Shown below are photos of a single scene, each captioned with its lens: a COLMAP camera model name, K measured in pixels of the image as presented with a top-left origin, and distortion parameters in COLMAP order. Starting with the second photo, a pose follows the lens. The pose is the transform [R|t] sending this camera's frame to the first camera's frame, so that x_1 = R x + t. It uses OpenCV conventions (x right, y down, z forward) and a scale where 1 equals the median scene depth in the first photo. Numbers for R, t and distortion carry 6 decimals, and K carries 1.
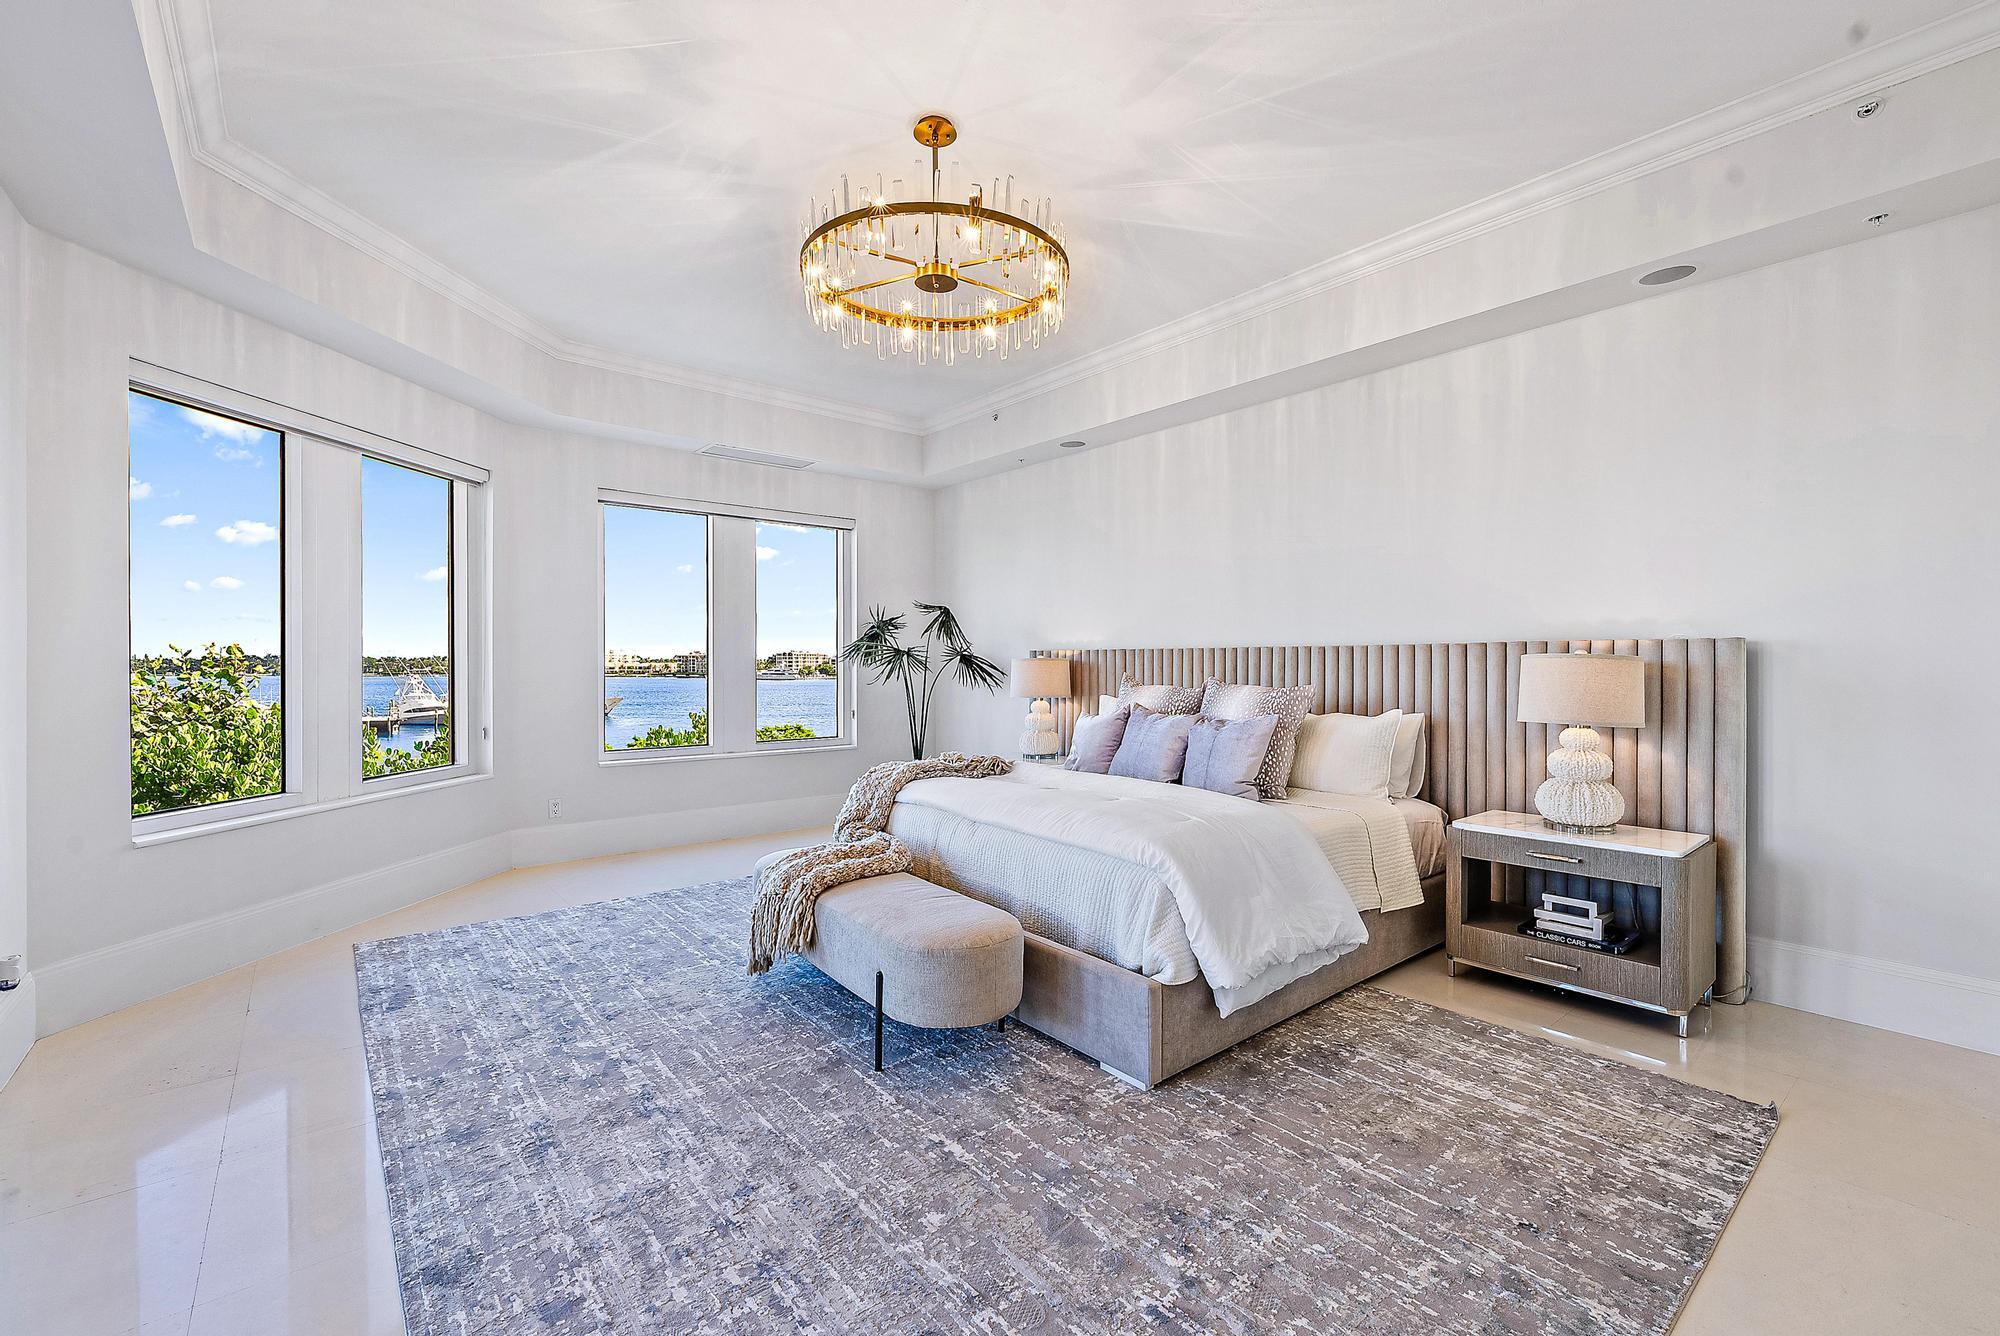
lens RADIAL K [[833.1, 0, 1000.0], [0, 833.1, 668.0], [0, 0, 1]] dist [-0.000772, -0.000034]
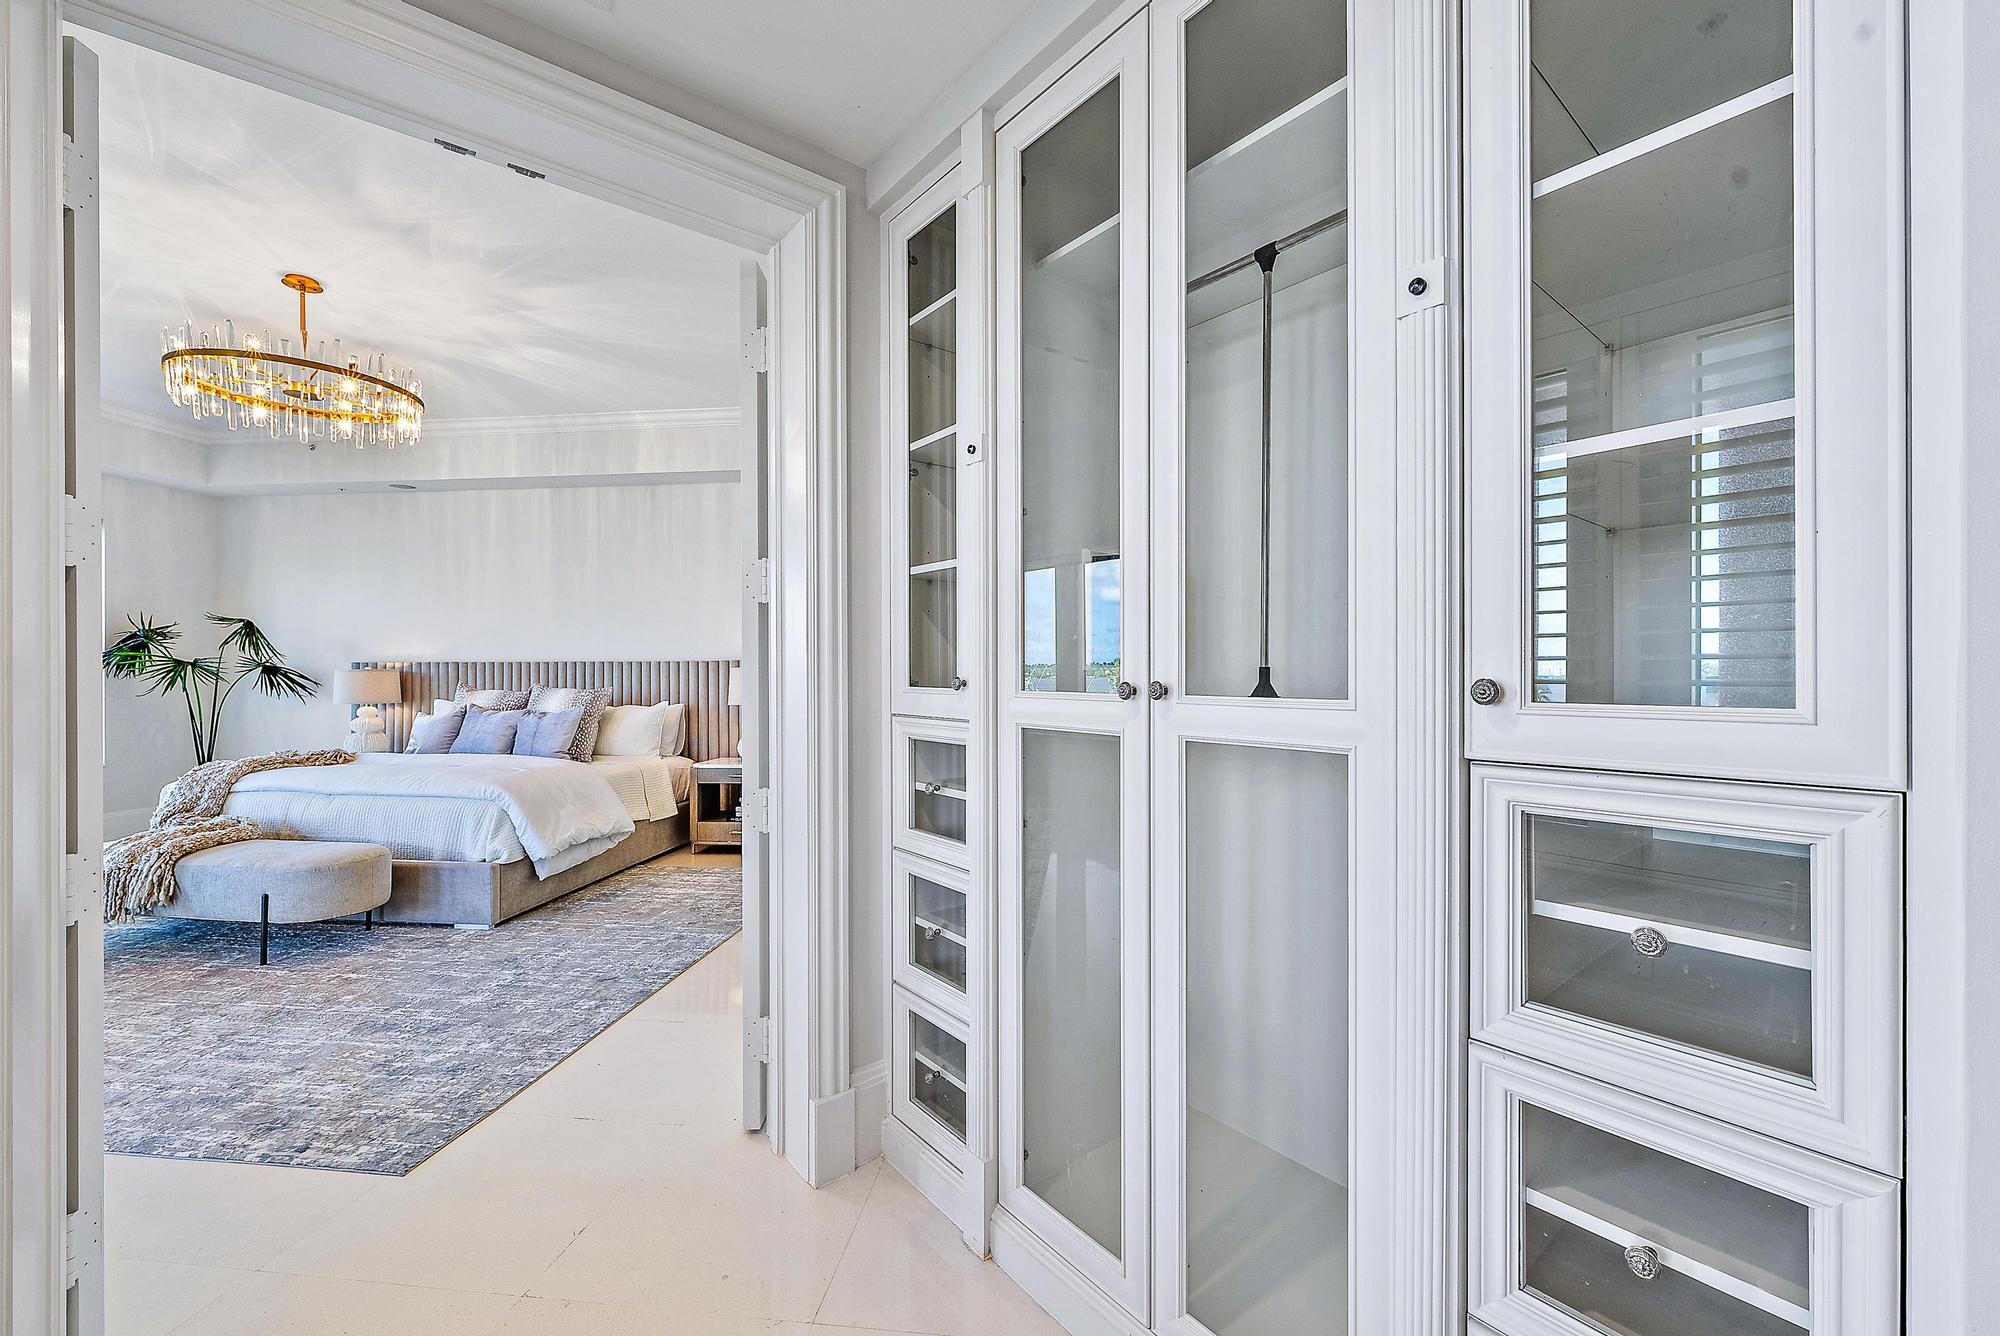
lens RADIAL K [[782.4, 0, 1009.9], [0, 782.4, 670.9], [0, 0, 1]] dist [-0.000229, -0.000495]
pose [[0.707647, -0.001188, 0.706565, -0.129433], [0.006611, 0.999966, -0.004939, 0.002457], [-0.706535, 0.008166, 0.707631, -0.571061]]
